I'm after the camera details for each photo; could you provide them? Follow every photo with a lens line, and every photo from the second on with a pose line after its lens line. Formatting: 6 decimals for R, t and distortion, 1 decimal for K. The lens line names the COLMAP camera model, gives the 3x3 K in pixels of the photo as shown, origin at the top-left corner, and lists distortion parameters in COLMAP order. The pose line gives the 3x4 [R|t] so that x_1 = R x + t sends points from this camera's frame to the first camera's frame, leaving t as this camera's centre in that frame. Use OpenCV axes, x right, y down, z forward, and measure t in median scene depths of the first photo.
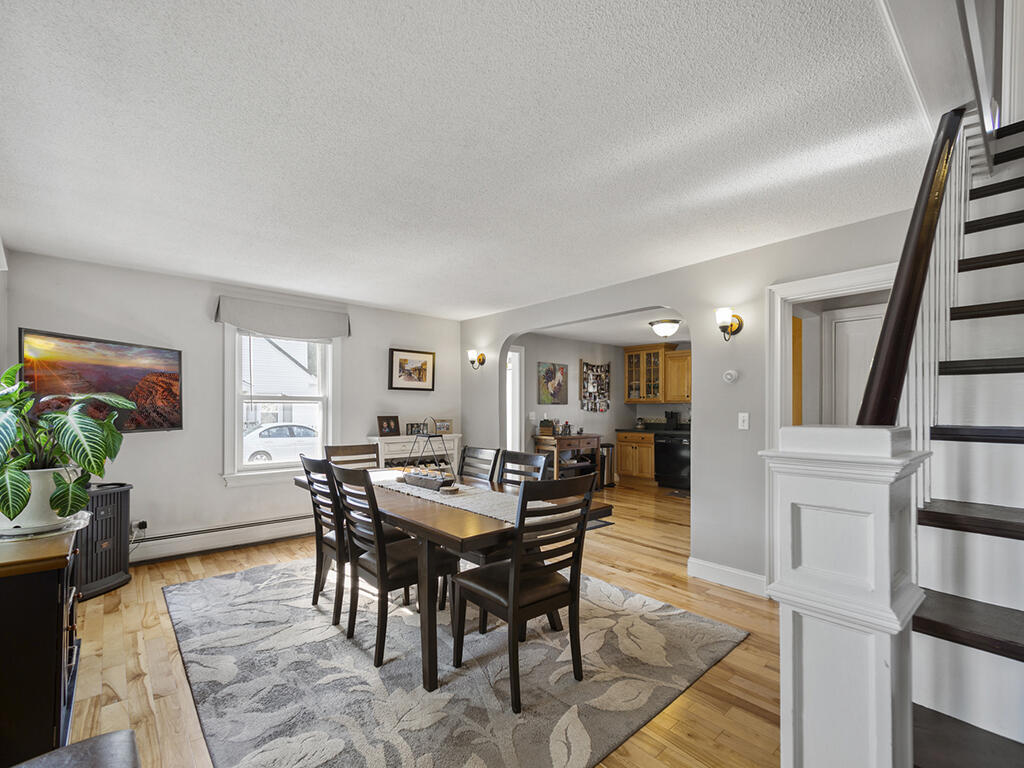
lens RADIAL K [[453.9, 0, 512.5], [0, 453.9, 410.1], [0, 0, 1]] dist [0.003373, -0.002518]
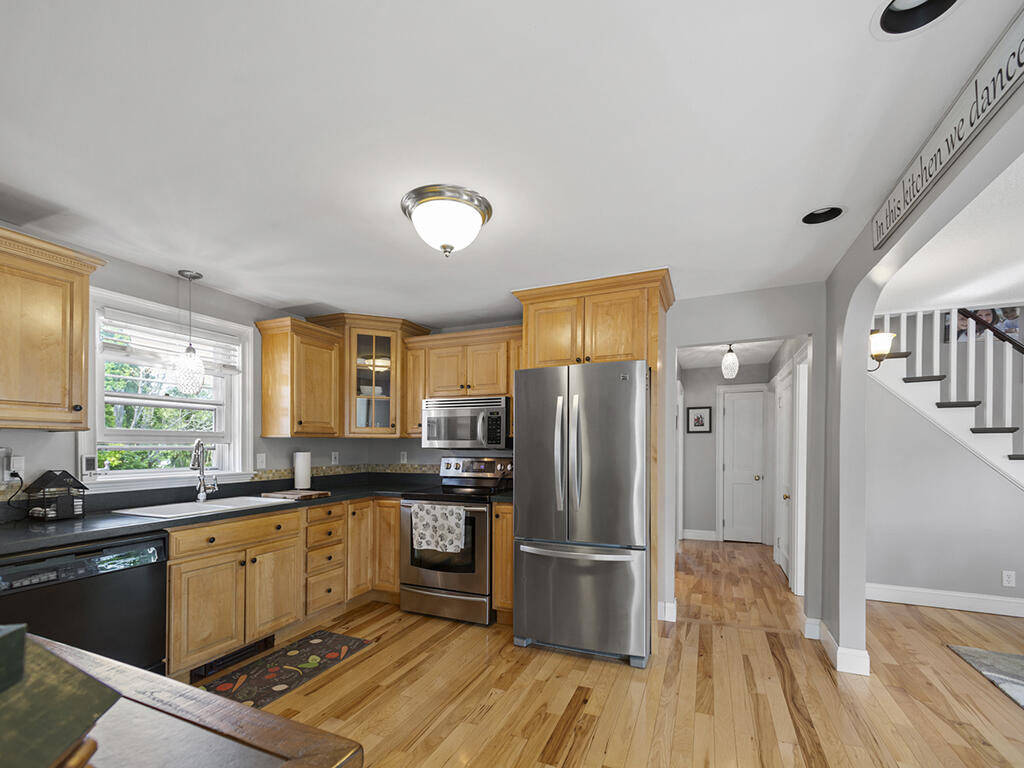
lens RADIAL K [[453.9, 0, 518.9], [0, 453.9, 444.5], [0, 0, 1]] dist [0.003373, -0.002518]
pose [[-0.436845, 0.002653, 0.899533, -0.010852], [0.005573, 0.999984, -0.000243, -0.004647], [-0.899519, 0.004907, -0.436853, 0.841723]]
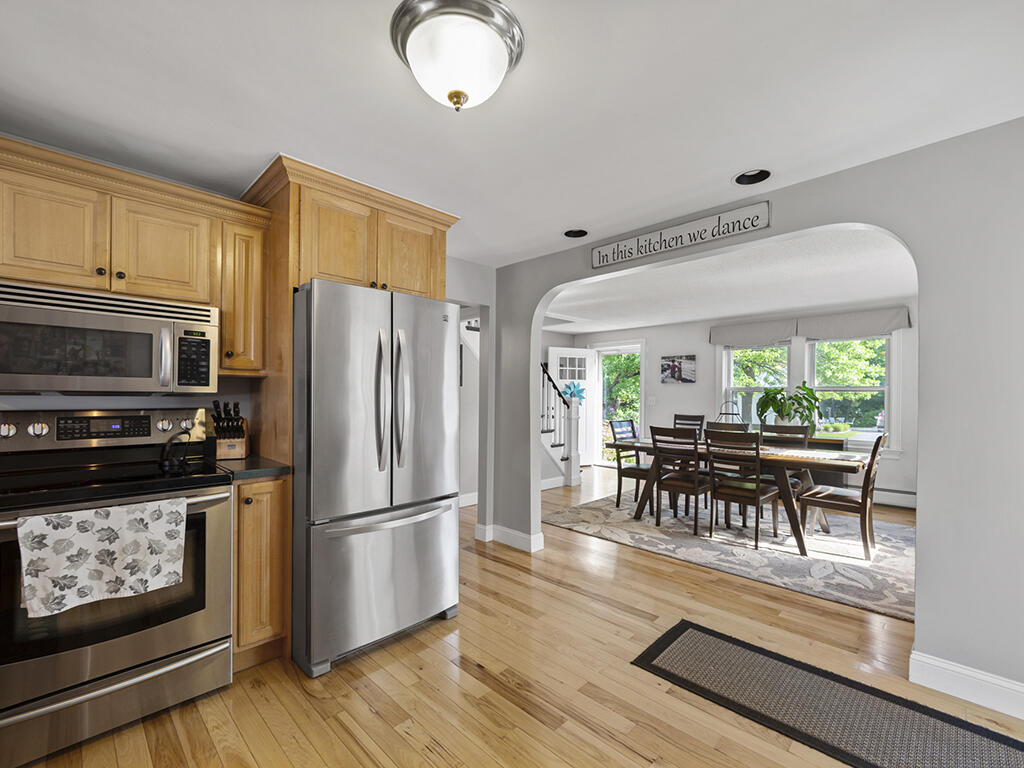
lens RADIAL K [[453.9, 0, 515.7], [0, 453.9, 397.8], [0, 0, 1]] dist [0.003373, -0.002518]
pose [[-0.997140, -0.007825, -0.075171, 0.246955], [-0.008715, 0.999896, 0.011522, -0.002803], [0.075073, 0.012144, -0.997104, 0.951809]]
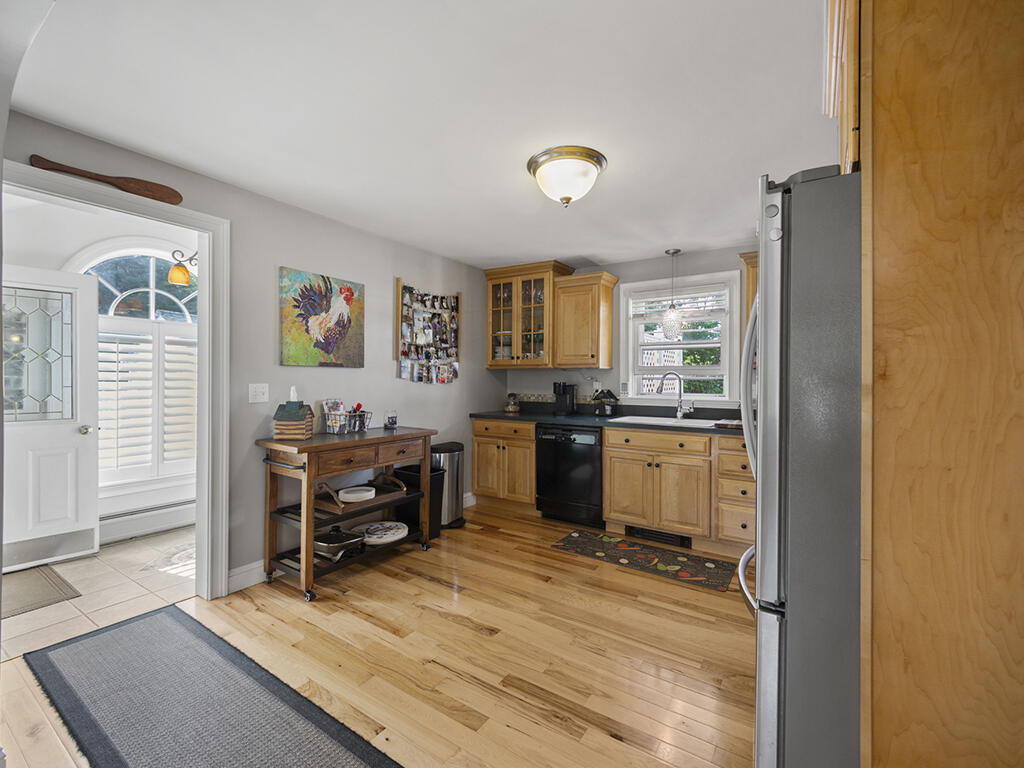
lens RADIAL K [[453.9, 0, 518.1], [0, 453.9, 377.8], [0, 0, 1]] dist [0.003373, -0.002518]
pose [[0.963014, 0.006304, 0.269377, 0.142056], [-0.005199, 0.999975, -0.004816, -0.000341], [-0.269401, 0.003238, 0.963023, 0.471480]]
